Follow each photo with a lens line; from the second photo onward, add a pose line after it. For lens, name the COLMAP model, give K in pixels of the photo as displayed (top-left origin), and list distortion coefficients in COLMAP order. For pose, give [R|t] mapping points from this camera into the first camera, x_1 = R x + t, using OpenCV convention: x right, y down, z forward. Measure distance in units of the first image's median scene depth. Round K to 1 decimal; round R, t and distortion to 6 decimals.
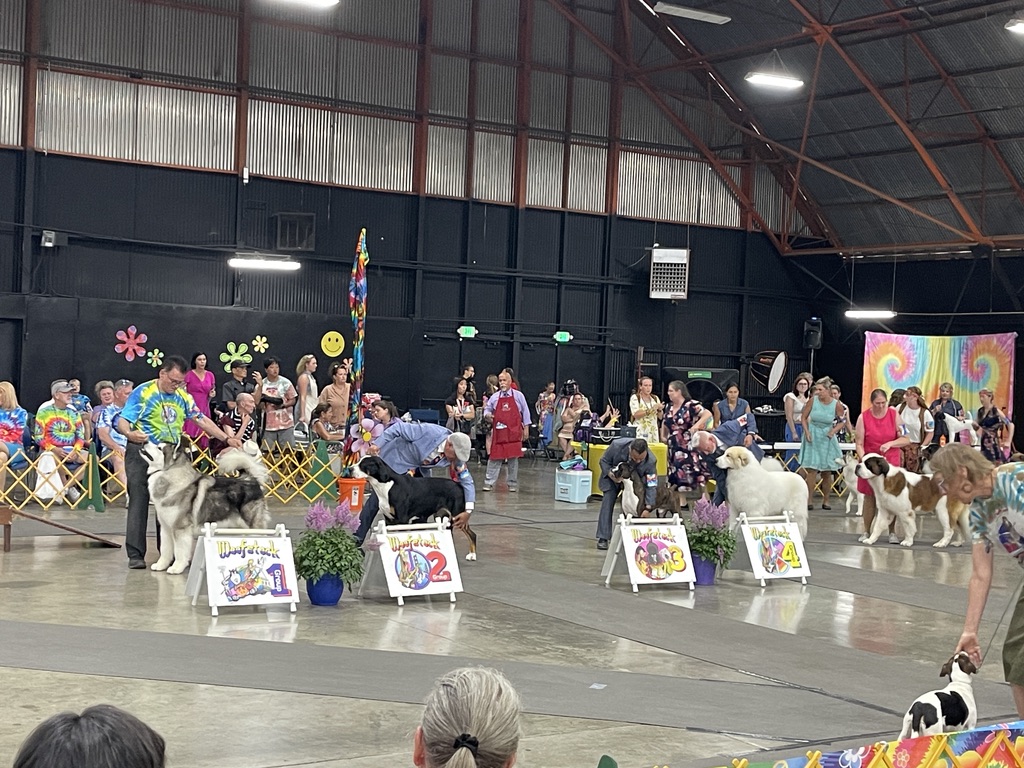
lens RADIAL K [[1557.8, 0, 512.0], [0, 1557.8, 384.0], [0, 0, 1]] dist [0.191864, -0.987940]
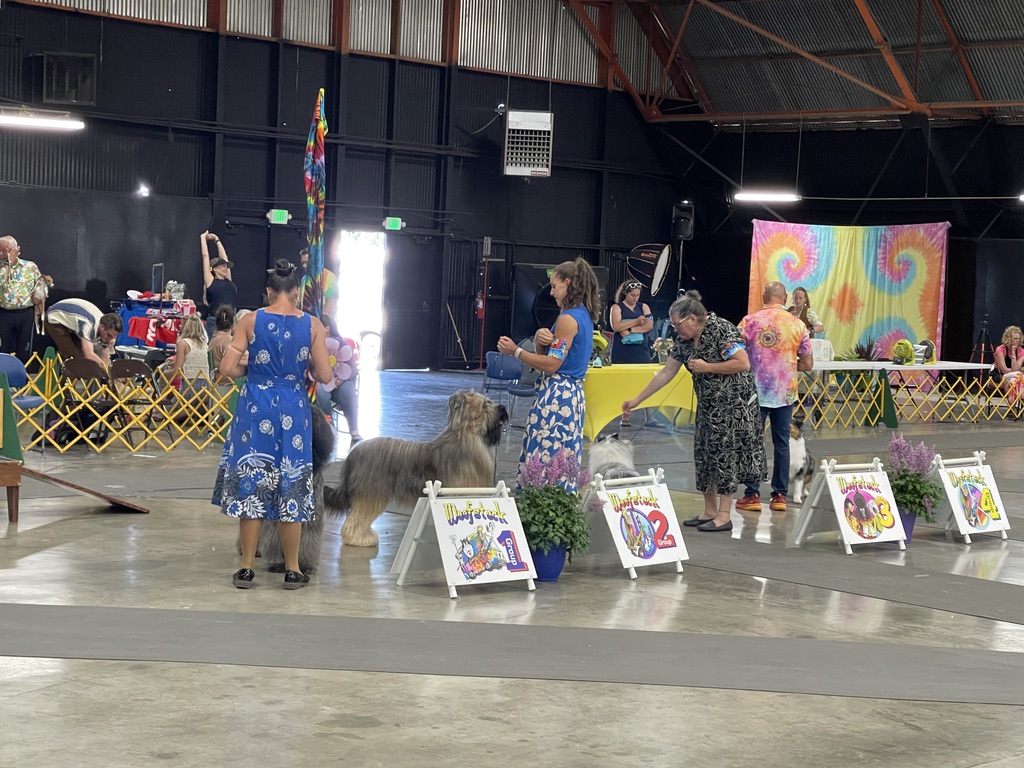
lens RADIAL K [[2036.9, 0, 512.0], [0, 2036.9, 384.0], [0, 0, 1]] dist [0.149107, 0.278352]
pose [[0.978952, -0.009565, 0.203867, -0.120772], [-0.001215, 0.998610, 0.052687, -0.004594], [-0.204087, -0.051826, 0.977580, -0.001538]]
